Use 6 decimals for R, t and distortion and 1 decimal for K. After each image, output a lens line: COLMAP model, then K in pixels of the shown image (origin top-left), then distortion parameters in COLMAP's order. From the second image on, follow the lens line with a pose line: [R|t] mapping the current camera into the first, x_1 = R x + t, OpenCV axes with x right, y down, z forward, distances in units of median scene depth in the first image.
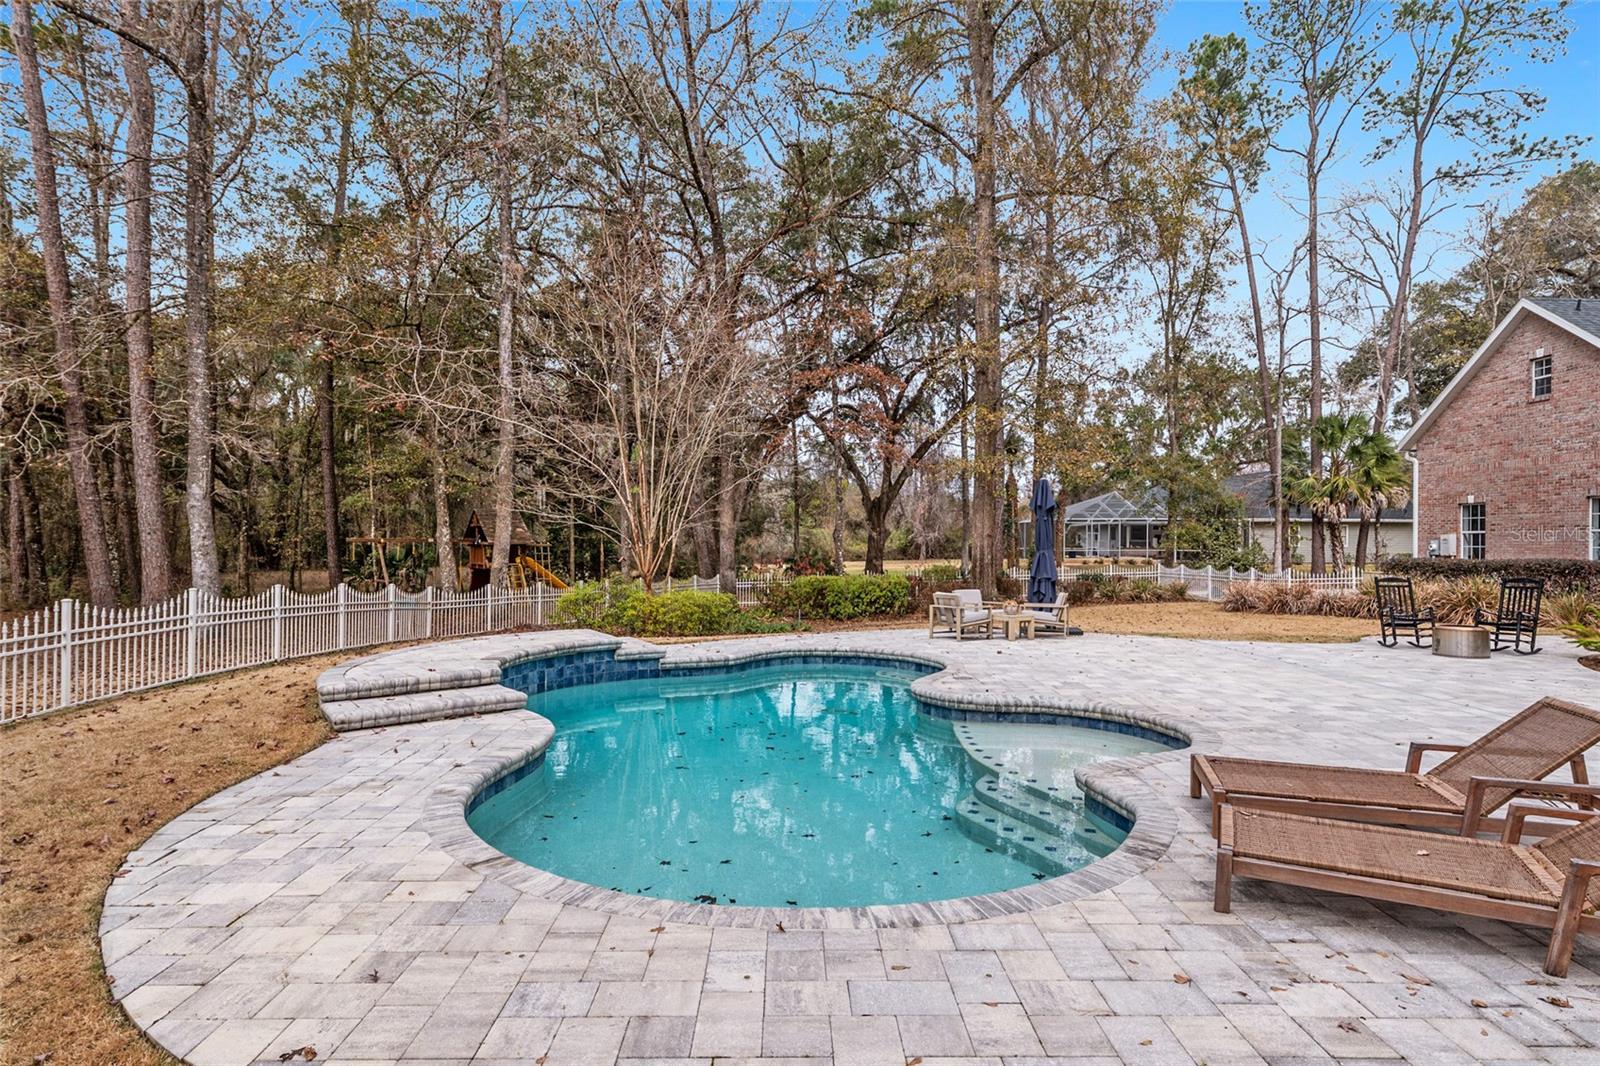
lens RADIAL K [[834.2, 0, 807.9], [0, 834.2, 546.6], [0, 0, 1]] dist [0.008431, -0.003468]
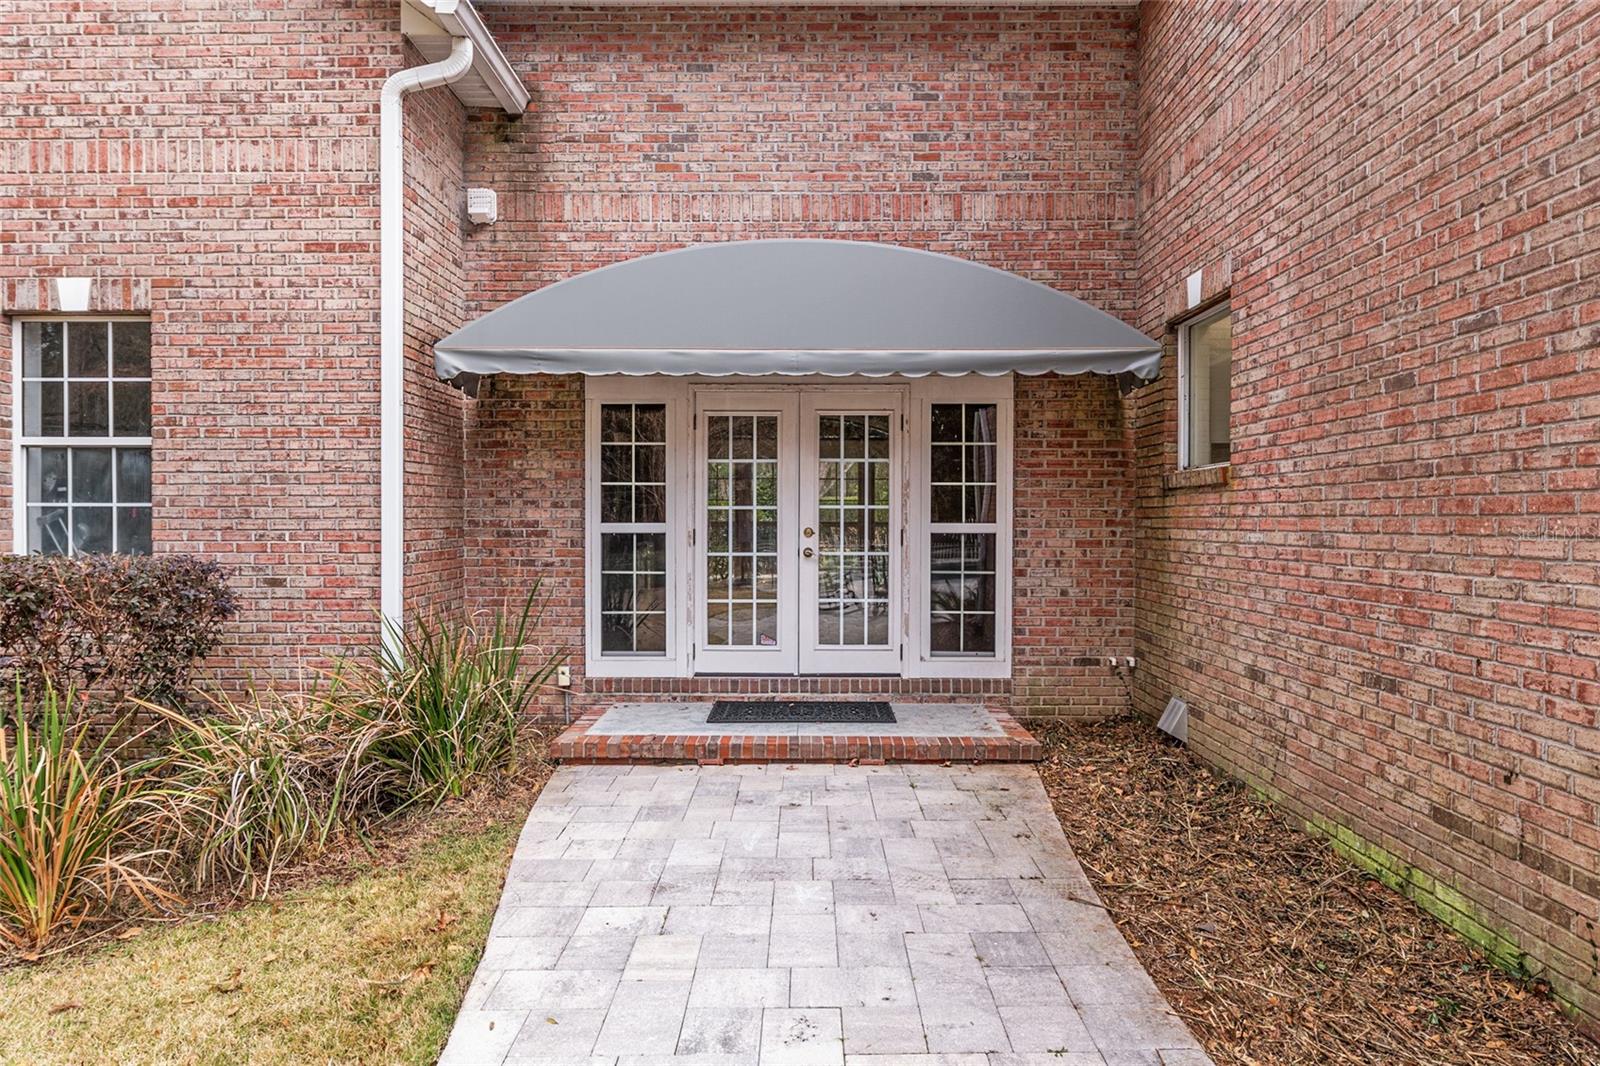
lens RADIAL K [[911.7, 0, 801.4], [0, 911.7, 525.6], [0, 0, 1]] dist [-0.000190, -0.001920]
pose [[0.017711, -0.011713, 0.999775, 0.322563], [0.006417, 0.999912, 0.011601, 0.002897], [-0.999823, 0.006210, 0.017784, 0.371285]]
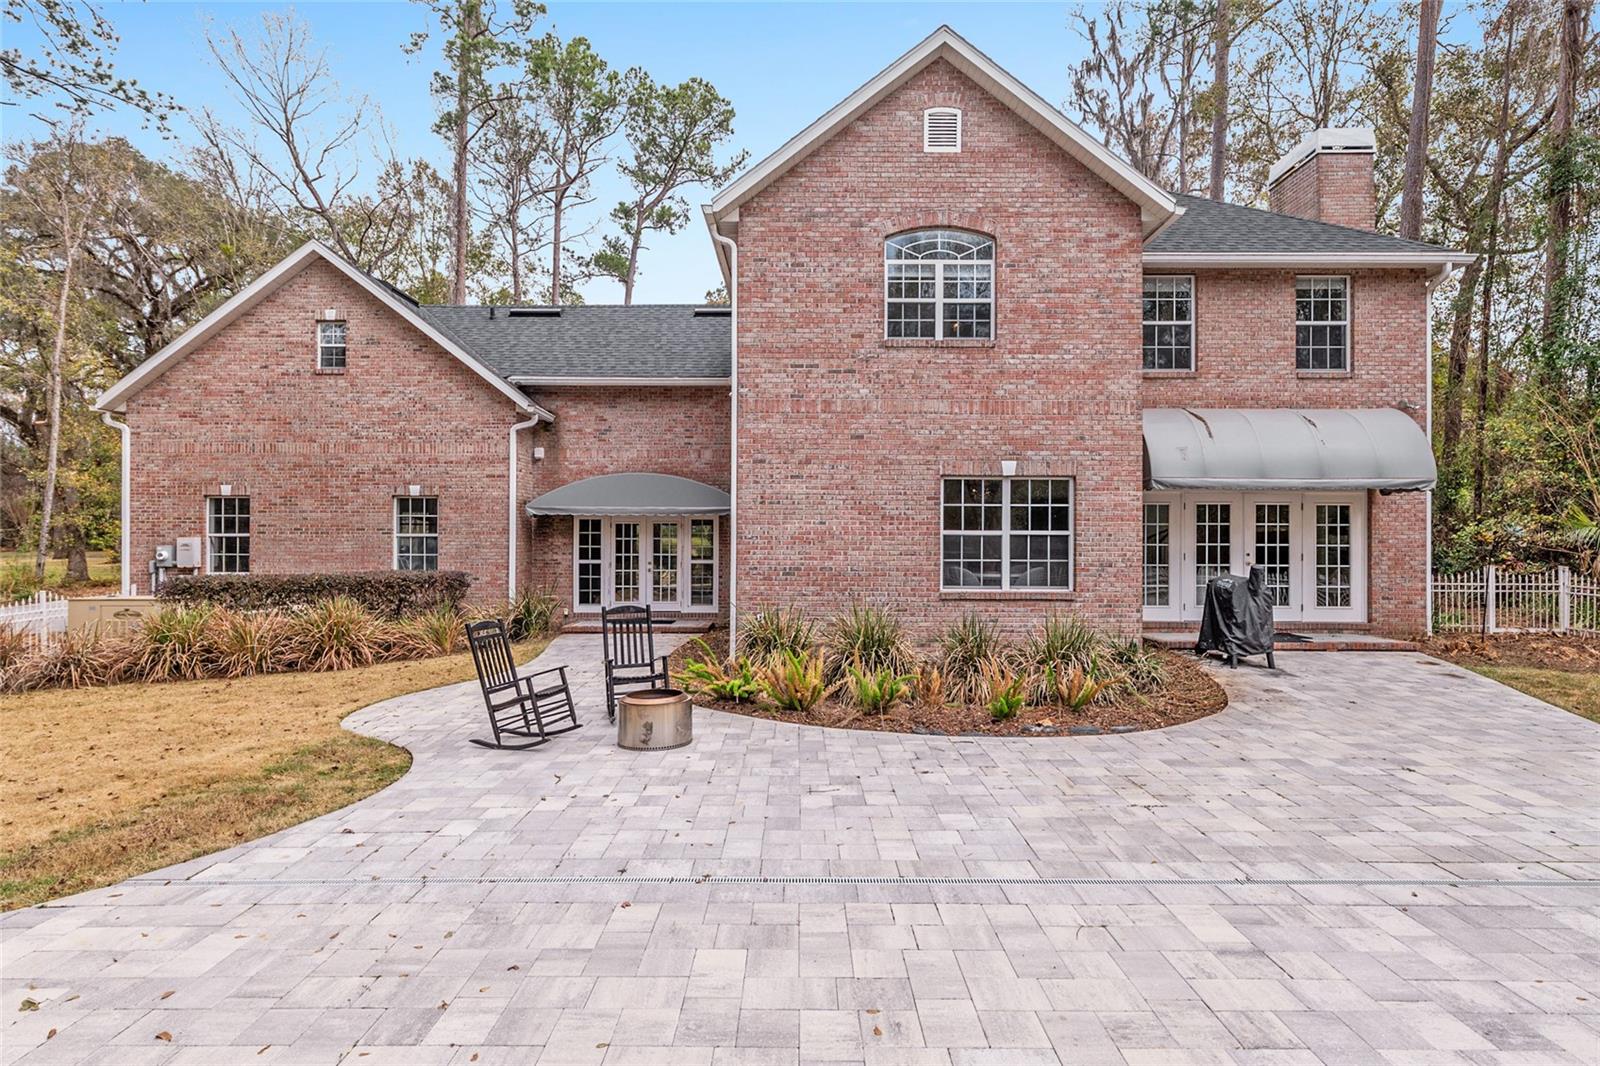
lens RADIAL K [[791.2, 0, 794.9], [0, 791.2, 542.5], [0, 0, 1]] dist [-0.000338, 0.001391]
pose [[0.017651, -0.002950, 0.999840, 0.062624], [0.004784, 0.999984, 0.002866, -0.006001], [-0.999833, 0.004733, 0.017665, 0.286407]]
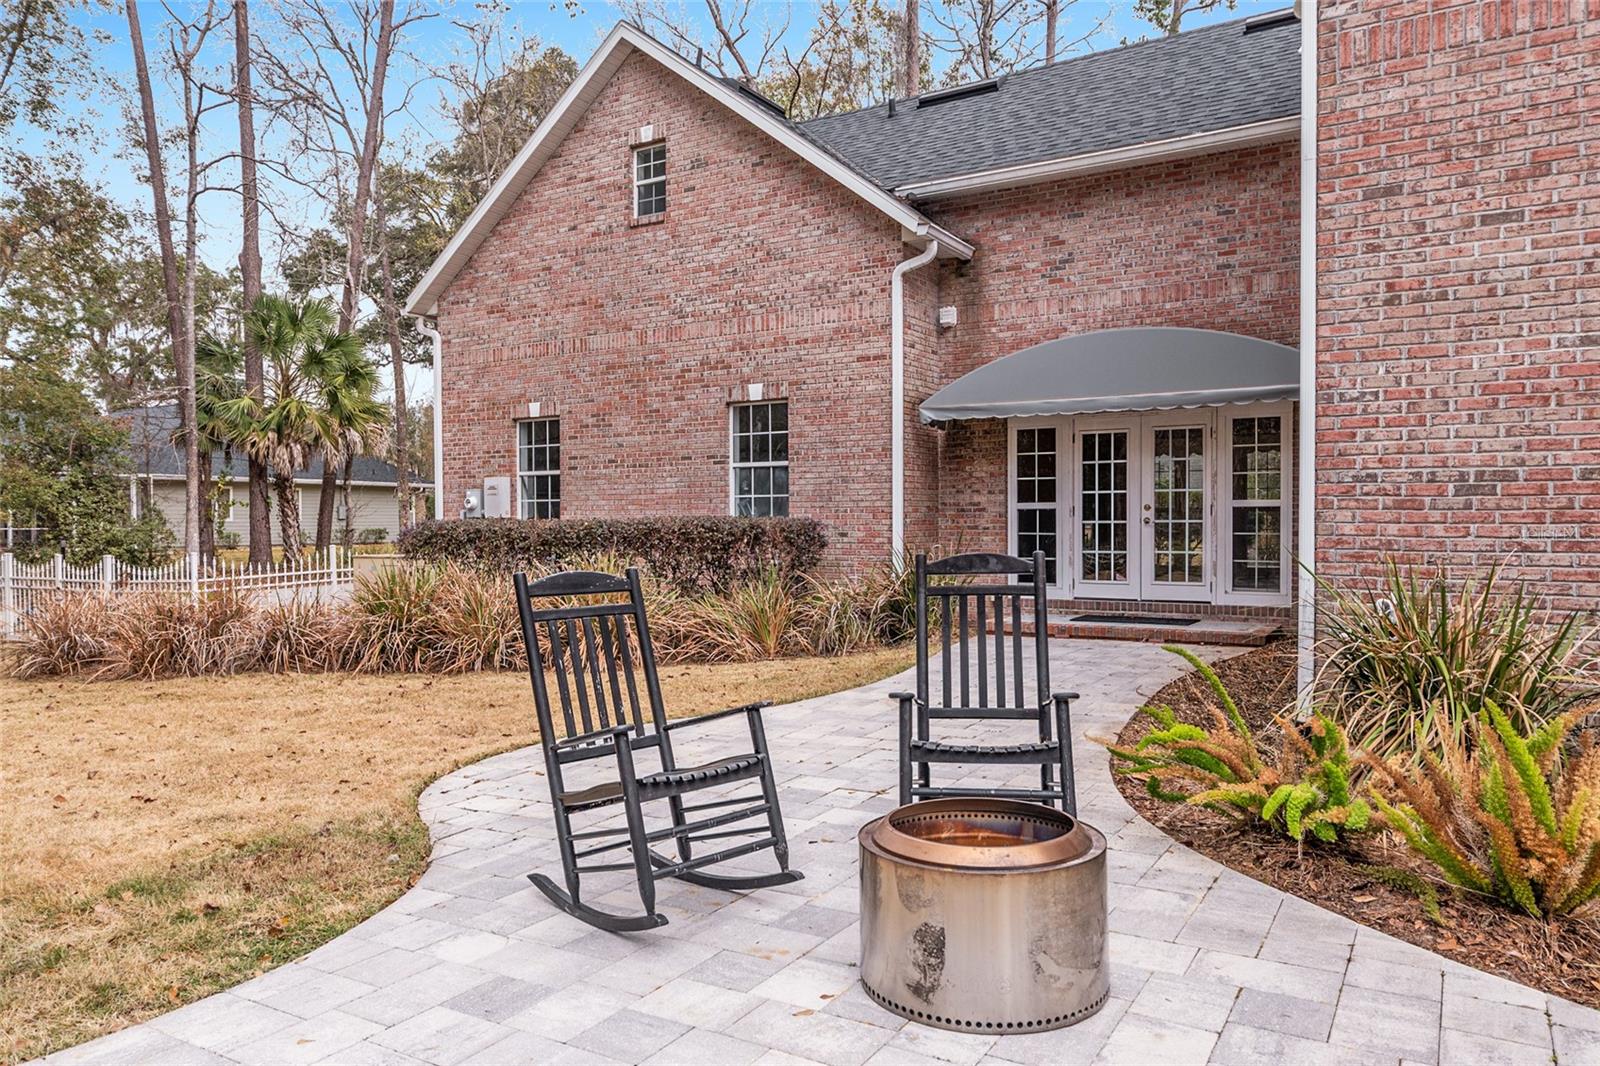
lens RADIAL K [[1086.7, 0, 793.4], [0, 1086.7, 536.1], [0, 0, 1]] dist [-0.002600, 0.000017]
pose [[0.536612, -0.018021, 0.843637, 0.178496], [0.012600, 0.999832, 0.013343, 0.008861], [-0.843735, 0.003470, 0.536749, 0.292666]]
